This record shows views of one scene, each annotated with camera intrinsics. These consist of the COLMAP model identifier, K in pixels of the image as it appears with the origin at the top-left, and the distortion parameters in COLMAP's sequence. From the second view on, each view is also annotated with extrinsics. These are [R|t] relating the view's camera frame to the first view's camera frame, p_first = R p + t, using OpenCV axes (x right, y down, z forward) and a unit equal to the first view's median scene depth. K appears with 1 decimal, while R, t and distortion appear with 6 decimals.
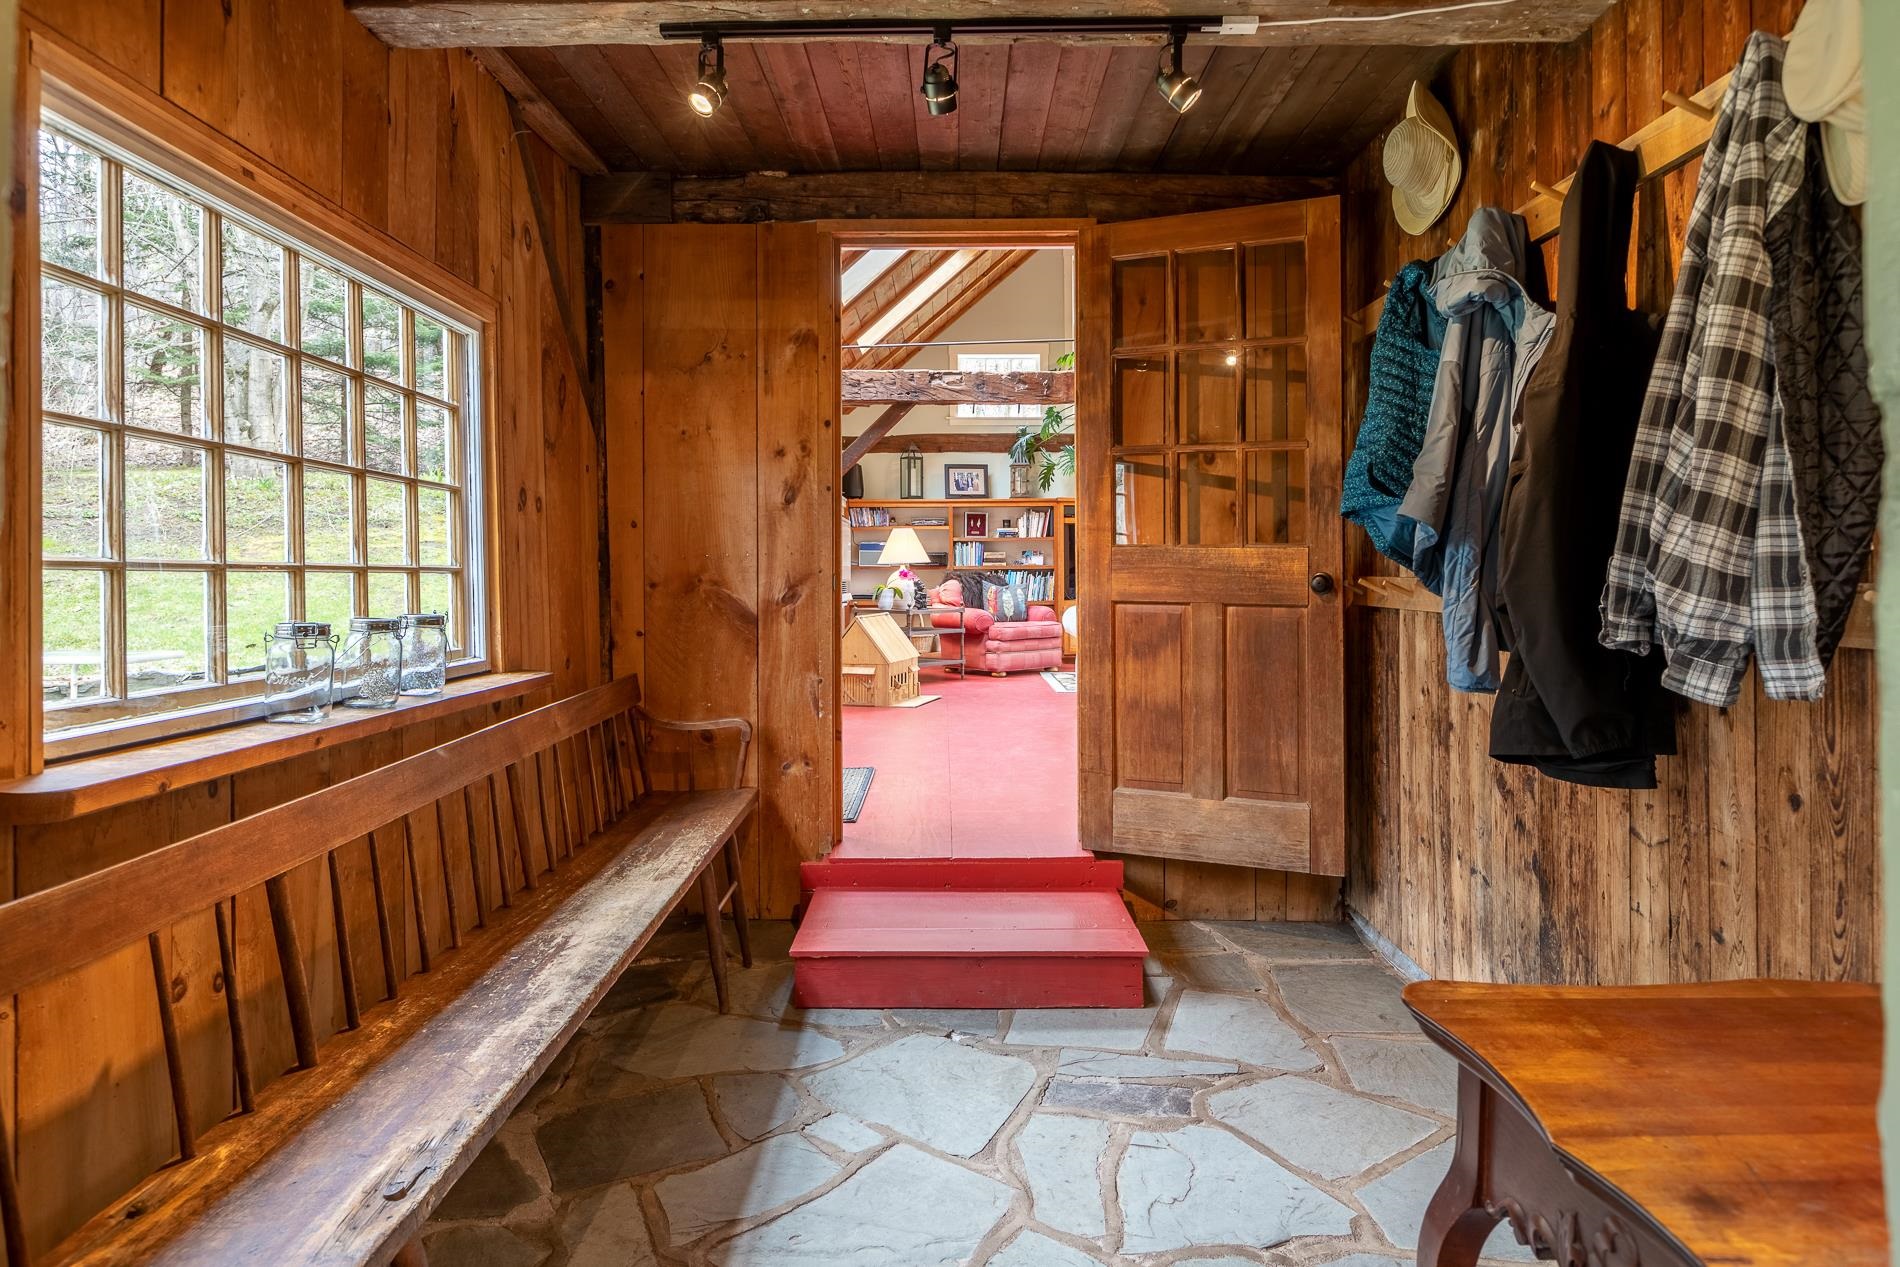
lens RADIAL K [[1125.4, 0, 949.0], [0, 1125.4, 530.8], [0, 0, 1]] dist [0.023978, 0.000158]
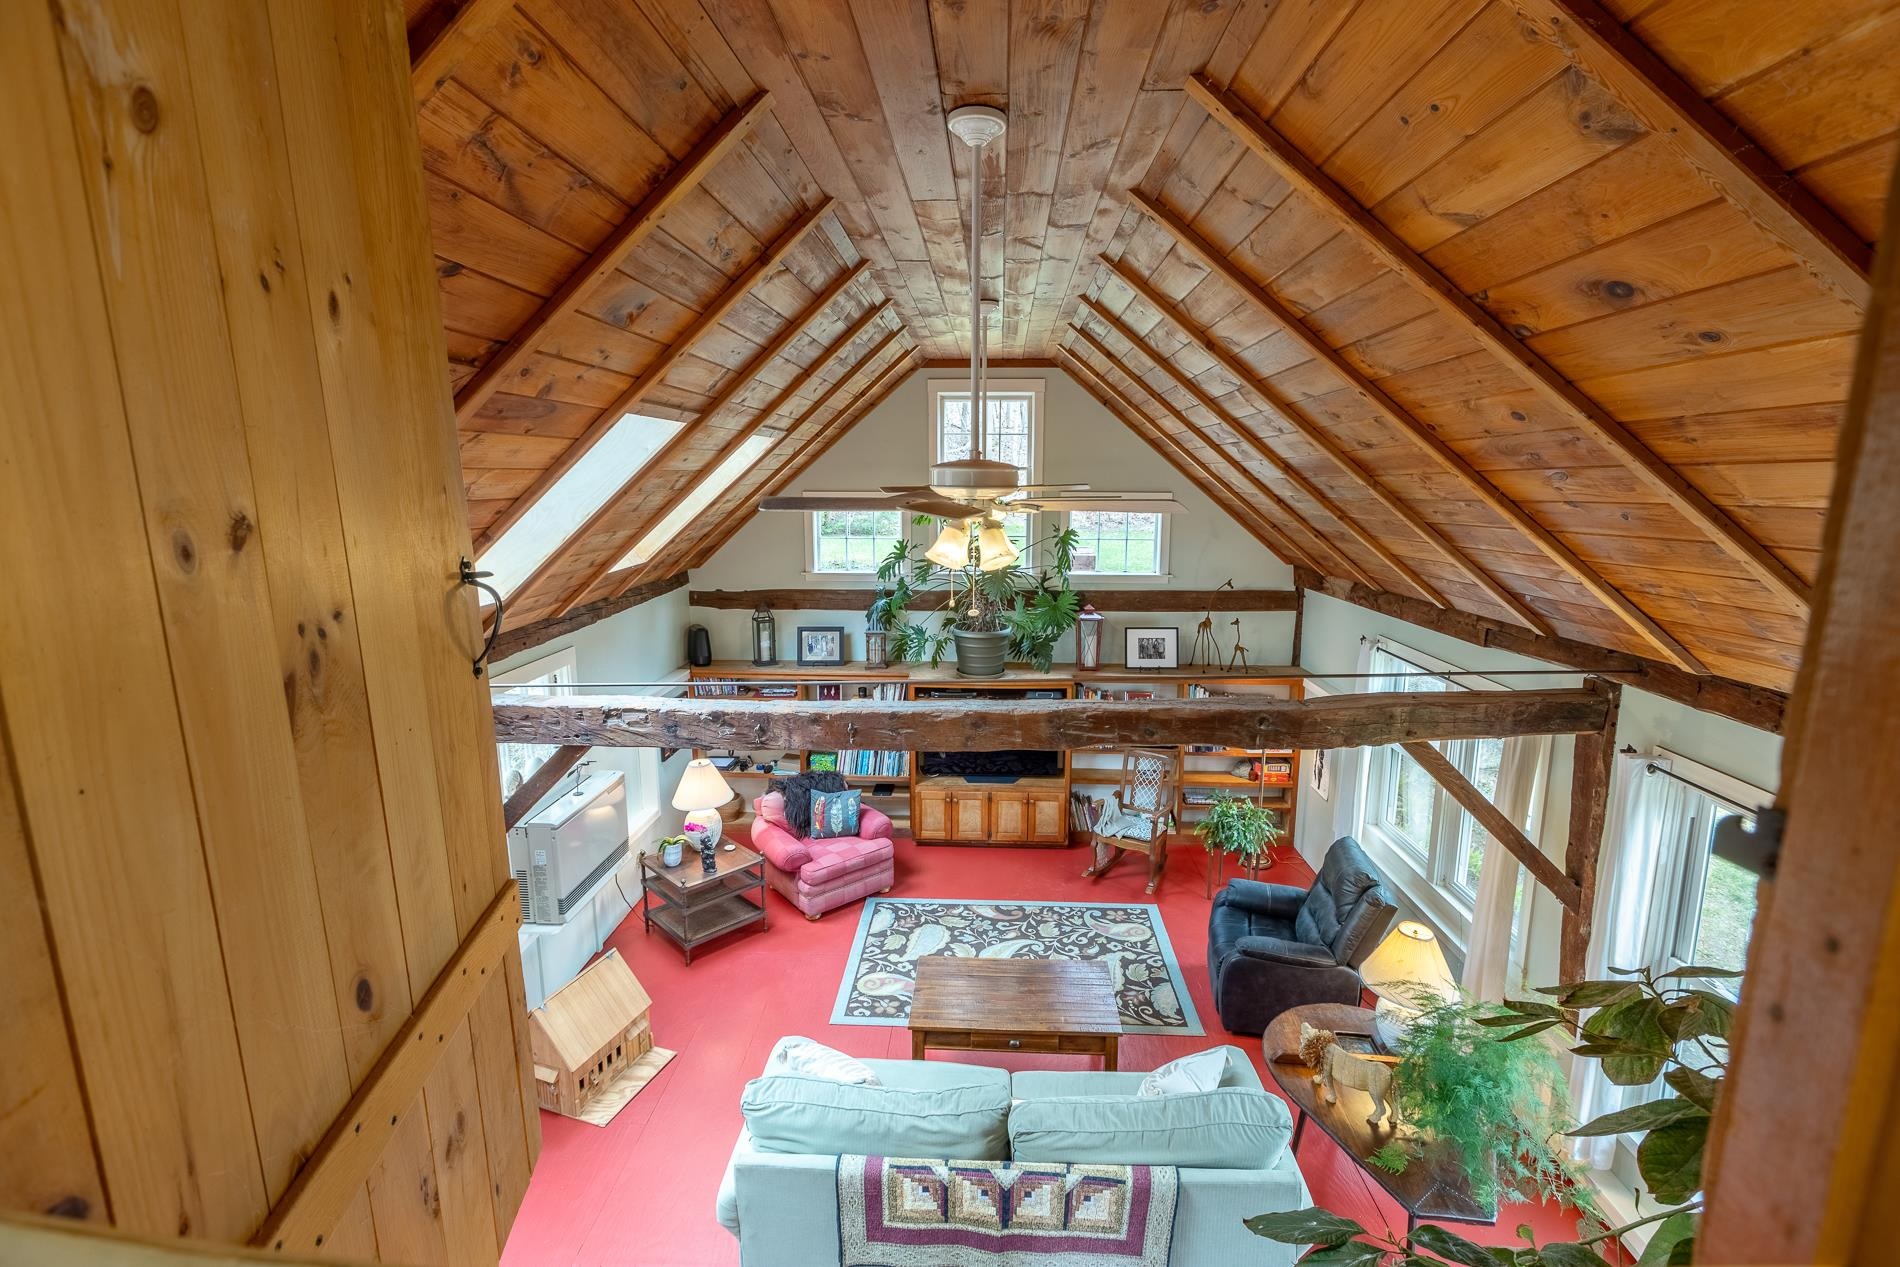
lens RADIAL K [[840.3, 0, 958.1], [0, 840.3, 601.5], [0, 0, 1]] dist [-0.002281, -0.000324]
pose [[0.999068, 0.007433, -0.042512, 0.170982], [0.000613, 0.982514, 0.186187, -0.224994], [0.043153, -0.186039, 0.981594, 0.349833]]
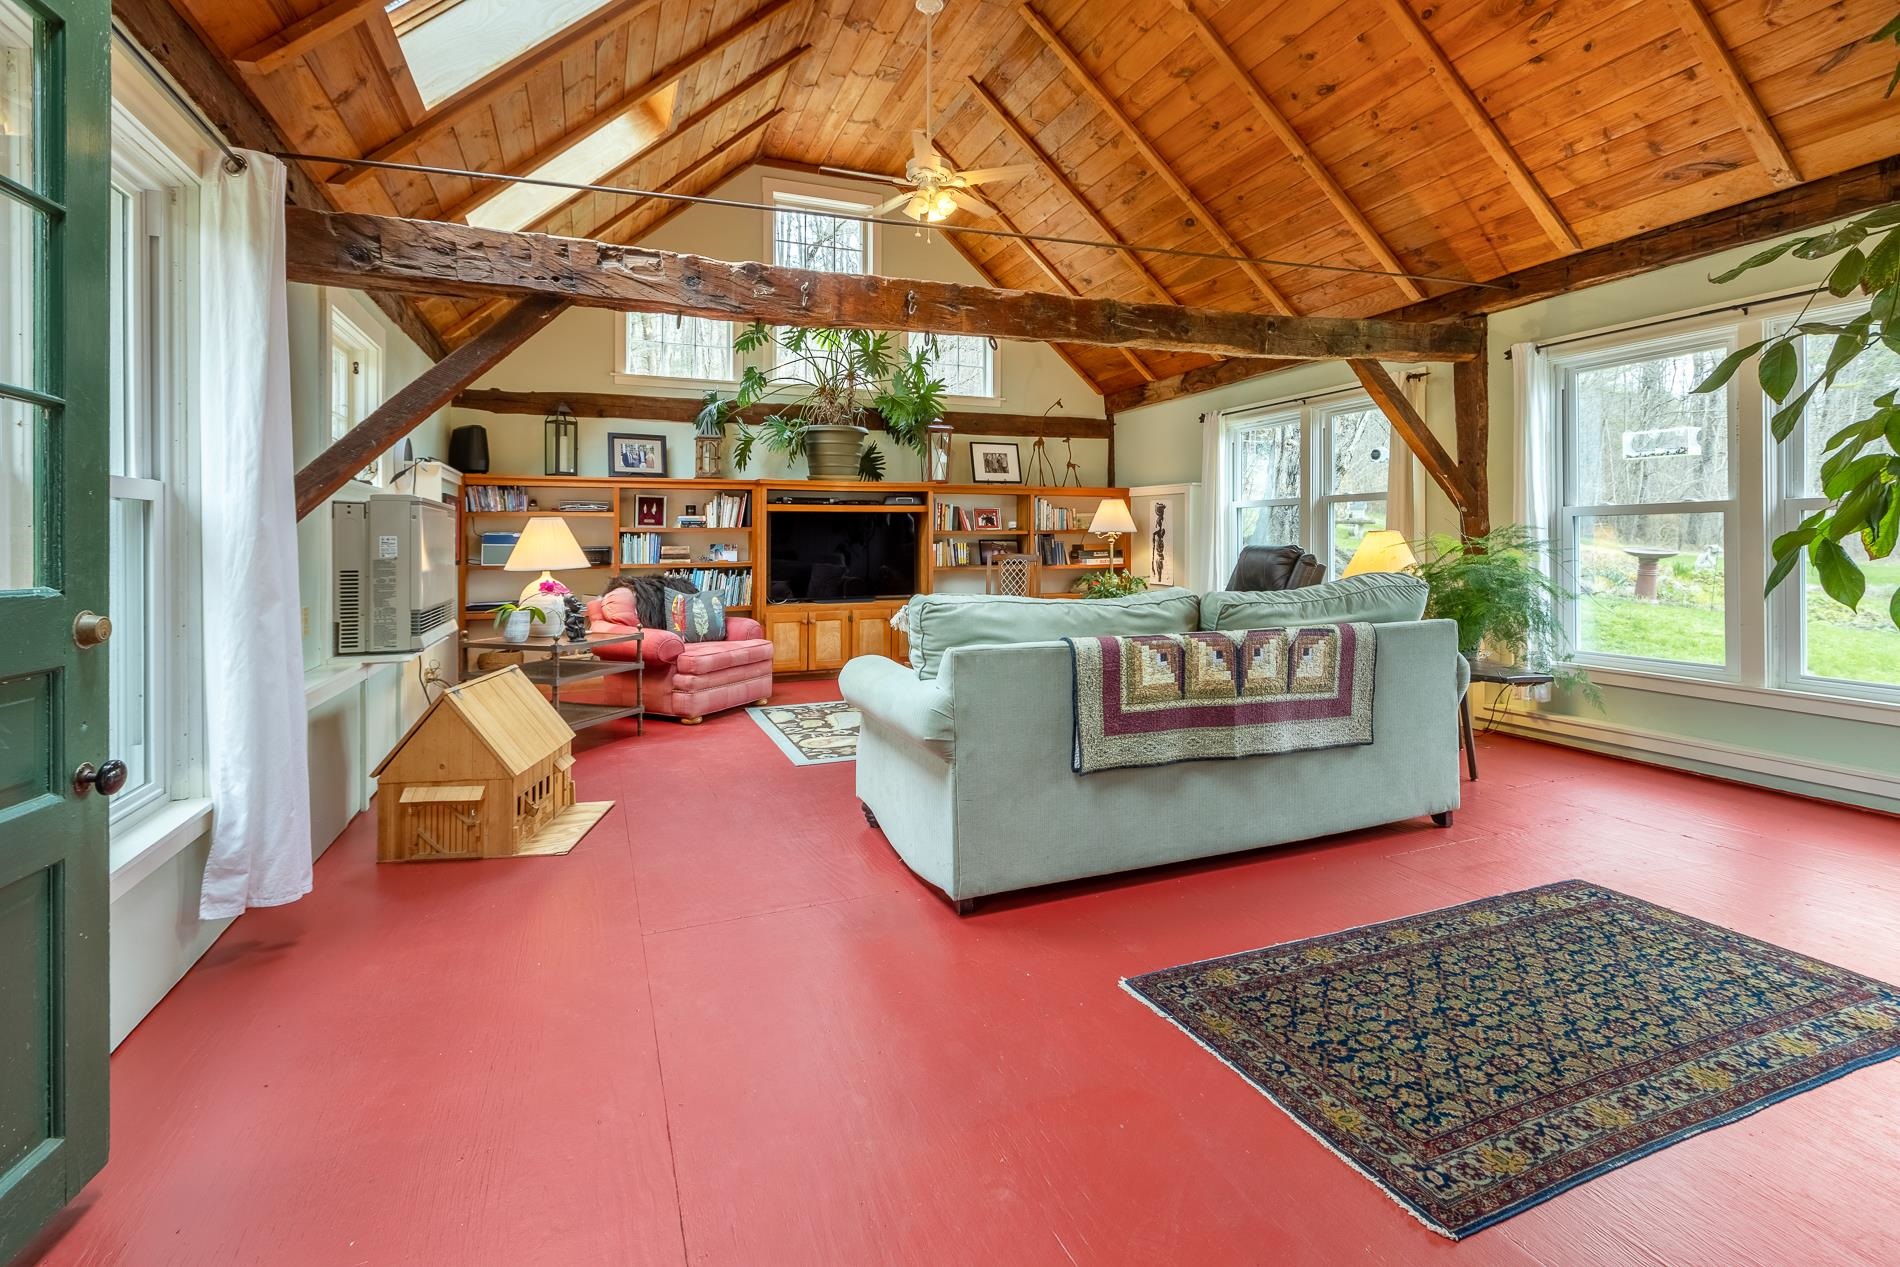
lens RADIAL K [[861.1, 0, 954.8], [0, 861.1, 523.9], [0, 0, 1]] dist [0.000627, 0.000029]
pose [[0.922136, 0.006915, 0.386803, -0.013516], [-0.012875, 0.999835, 0.012820, -0.007295], [-0.386651, -0.016802, 0.922073, 0.385133]]
